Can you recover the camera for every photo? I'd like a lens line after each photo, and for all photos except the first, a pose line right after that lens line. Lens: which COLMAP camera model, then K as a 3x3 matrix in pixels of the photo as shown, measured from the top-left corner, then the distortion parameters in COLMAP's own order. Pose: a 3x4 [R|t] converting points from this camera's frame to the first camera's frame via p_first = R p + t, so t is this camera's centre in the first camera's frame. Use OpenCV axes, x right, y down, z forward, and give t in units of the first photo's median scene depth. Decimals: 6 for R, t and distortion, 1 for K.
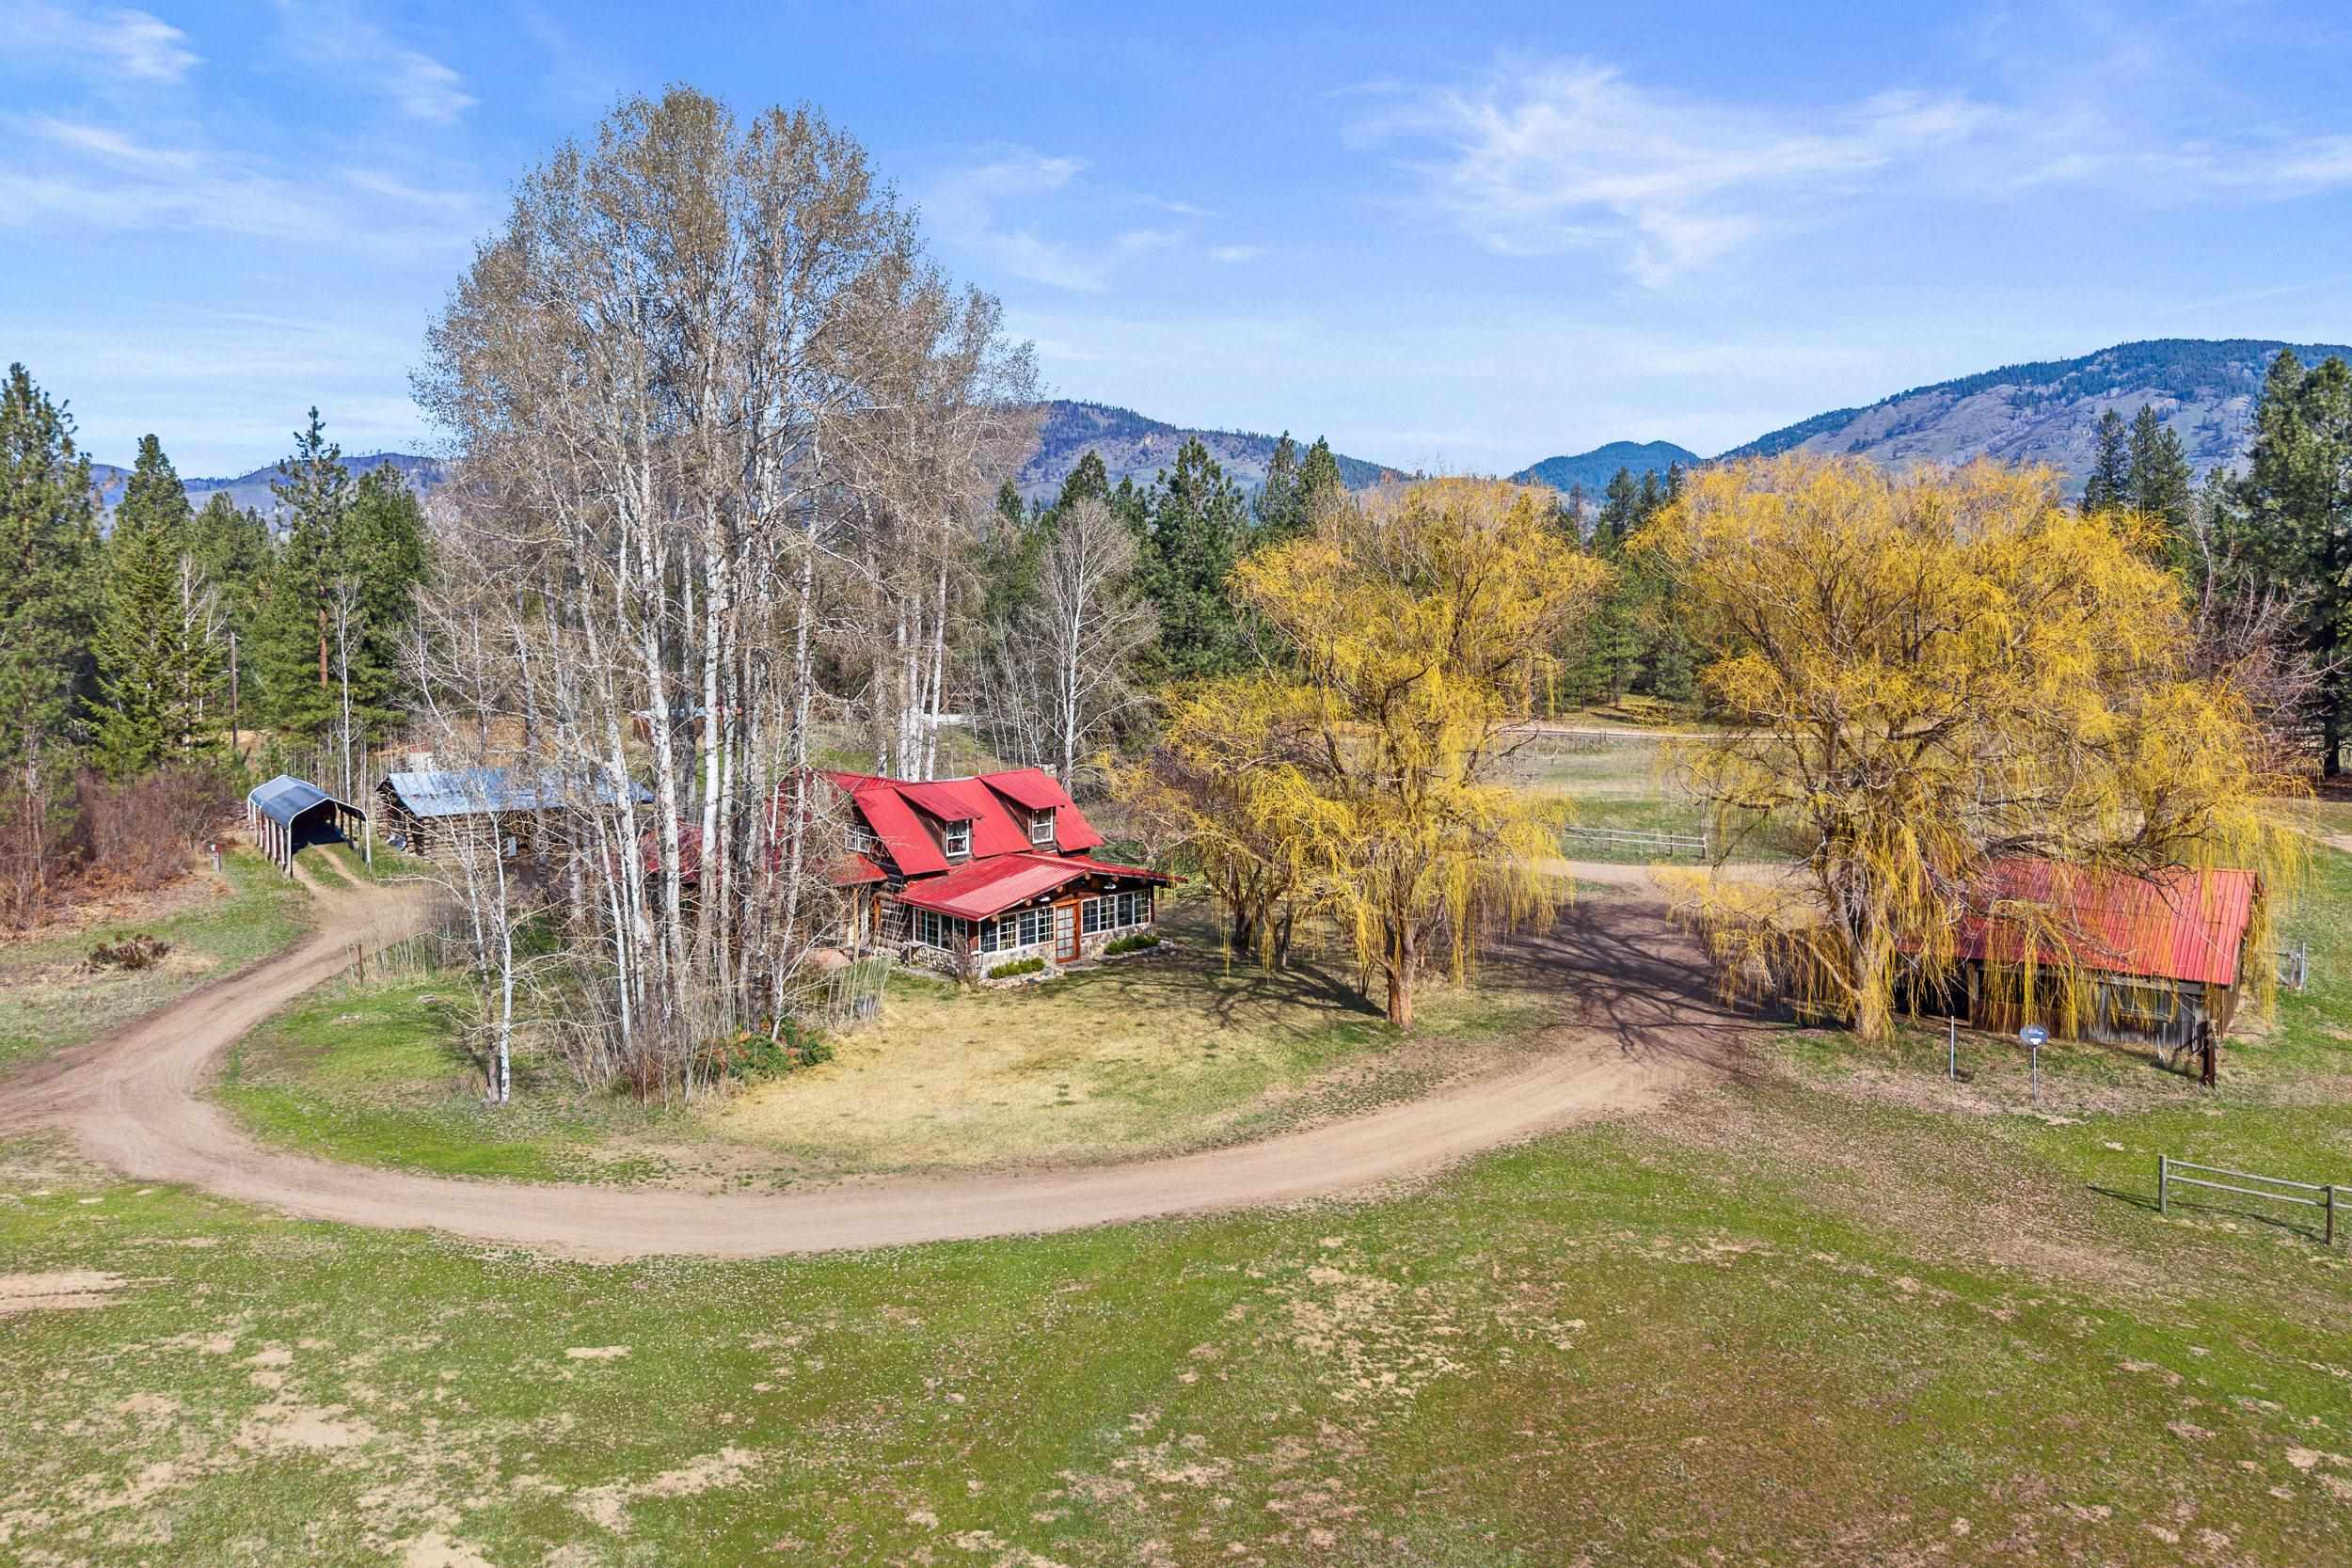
lens RADIAL K [[1655.6, 0, 1178.1], [0, 1655.6, 719.1], [0, 0, 1]] dist [0.026291, -0.000852]
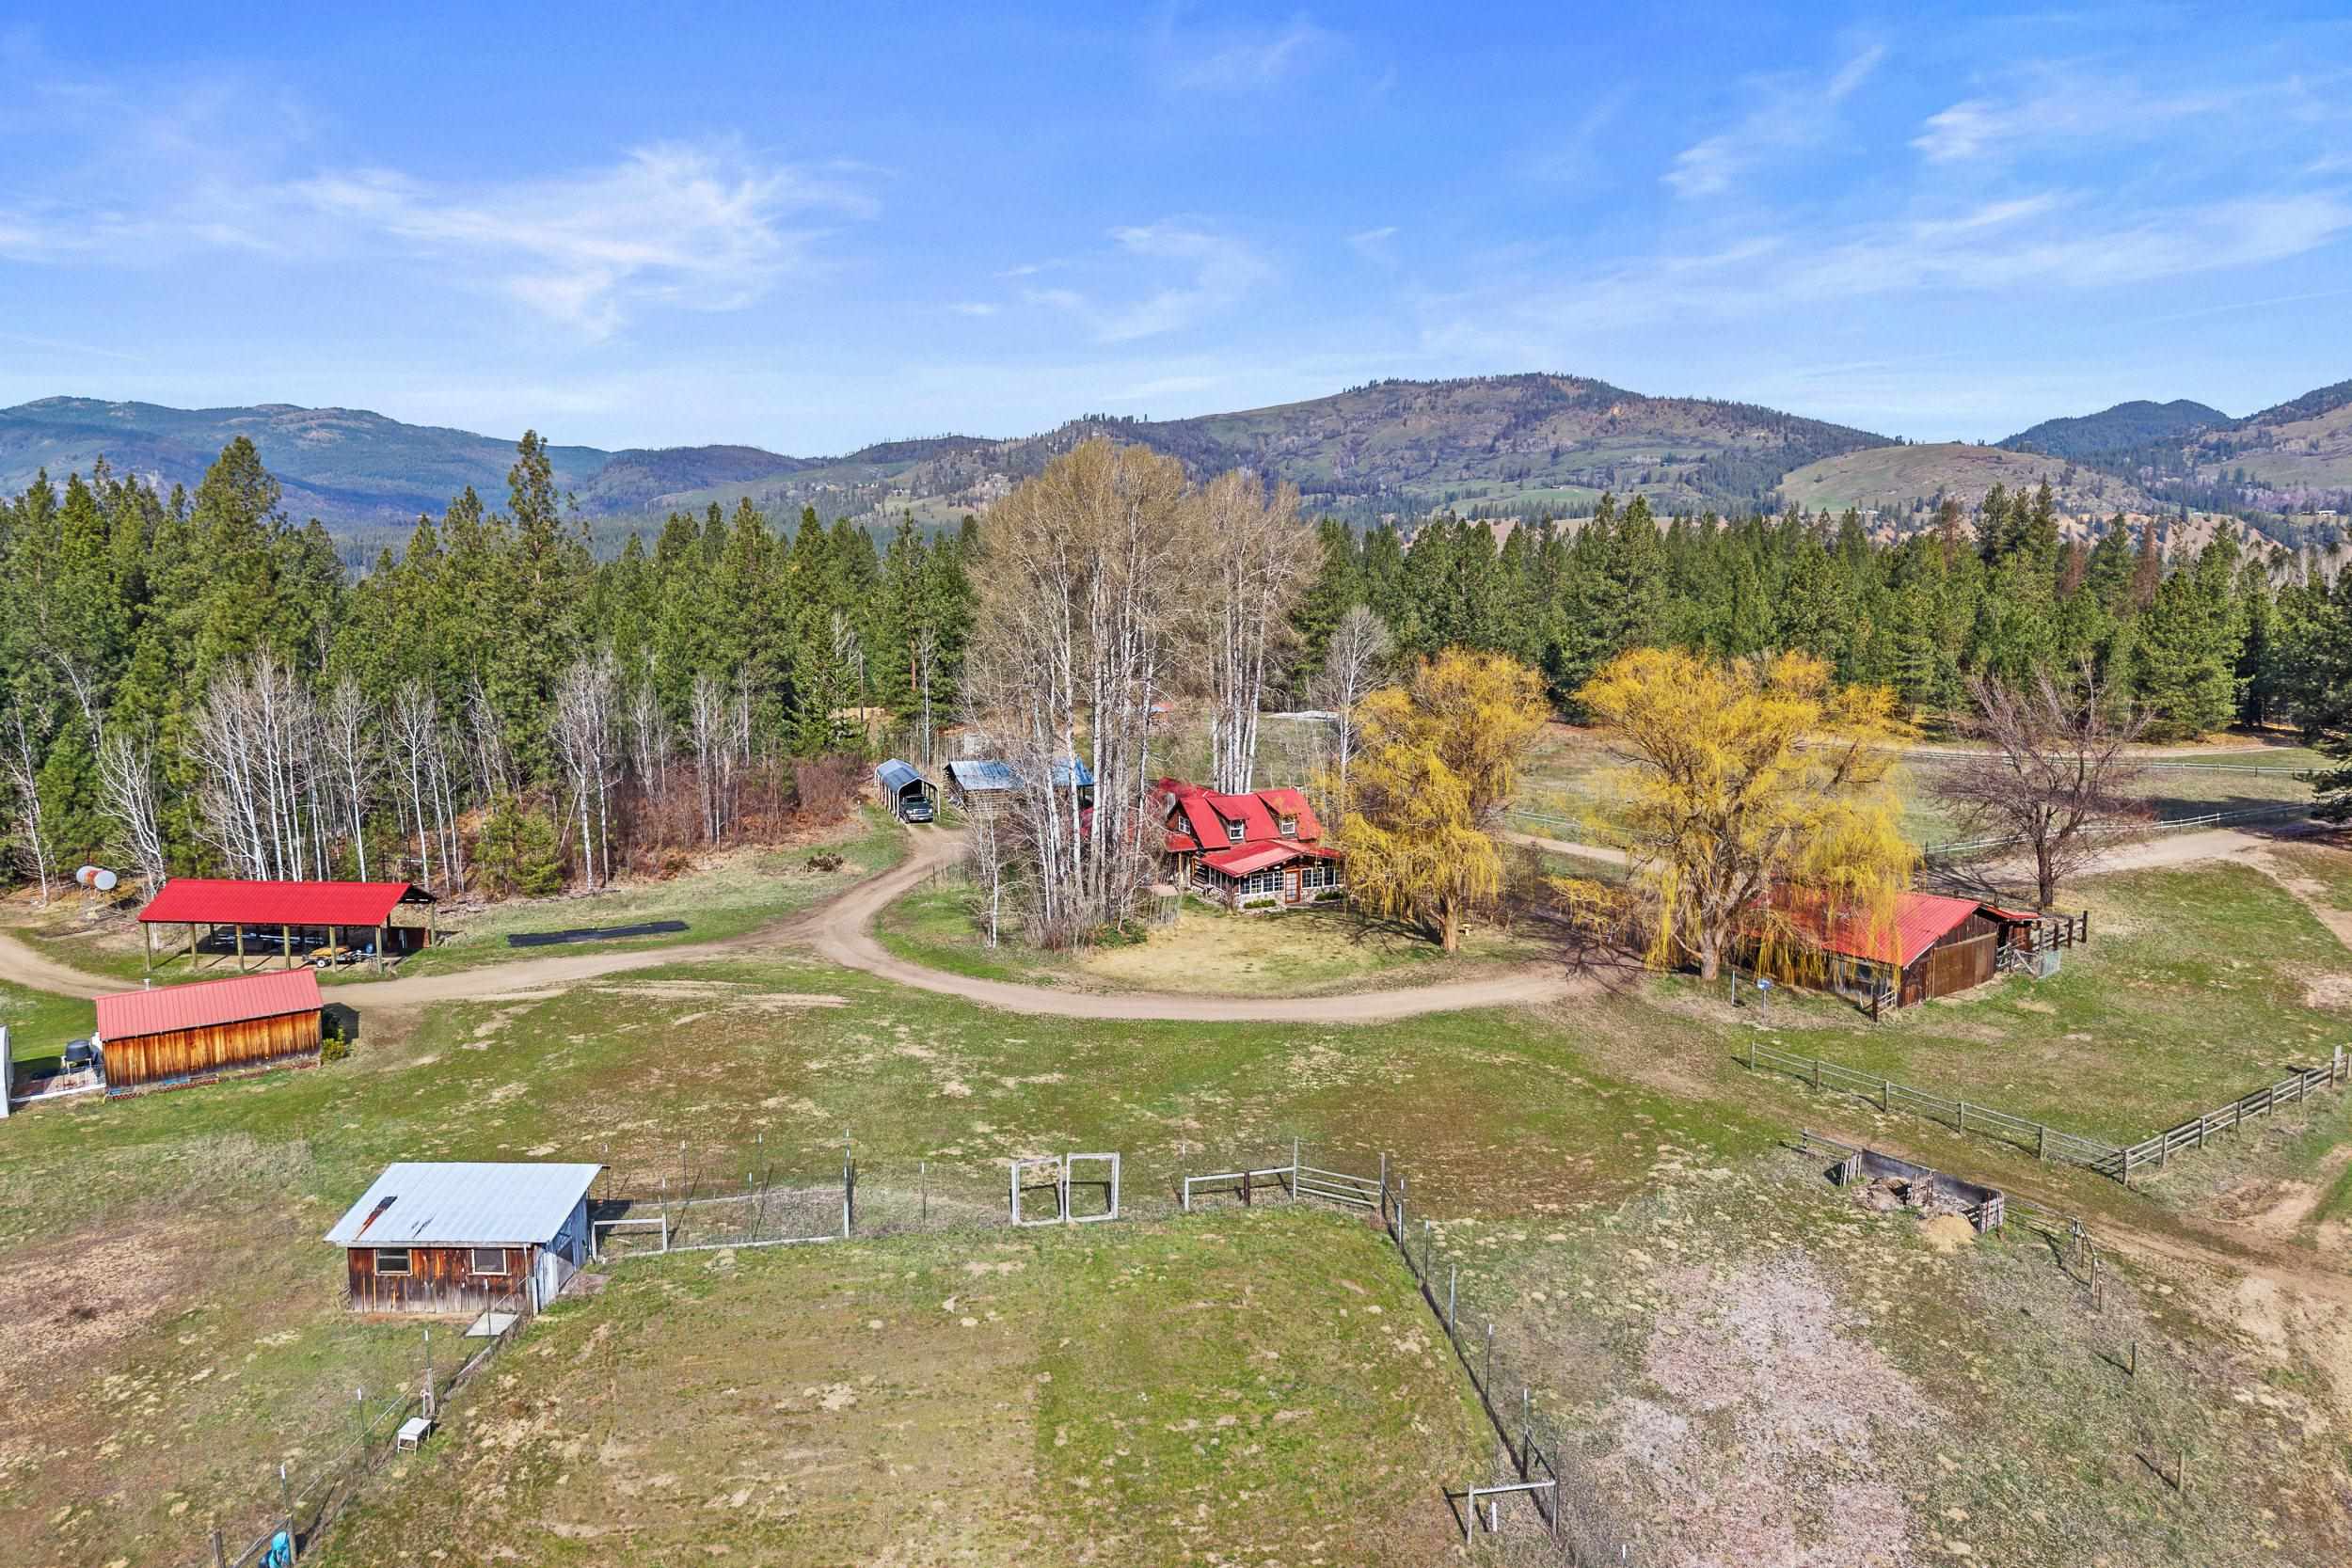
lens RADIAL K [[1637.7, 0, 1175.1], [0, 1637.7, 808.8], [0, 0, 1]] dist [0.396397, -0.000246]
pose [[0.951315, 0.056872, -0.302929, 0.348326], [-0.027124, 0.994464, 0.101522, -0.131977], [0.307026, -0.088362, 0.947590, -0.717101]]
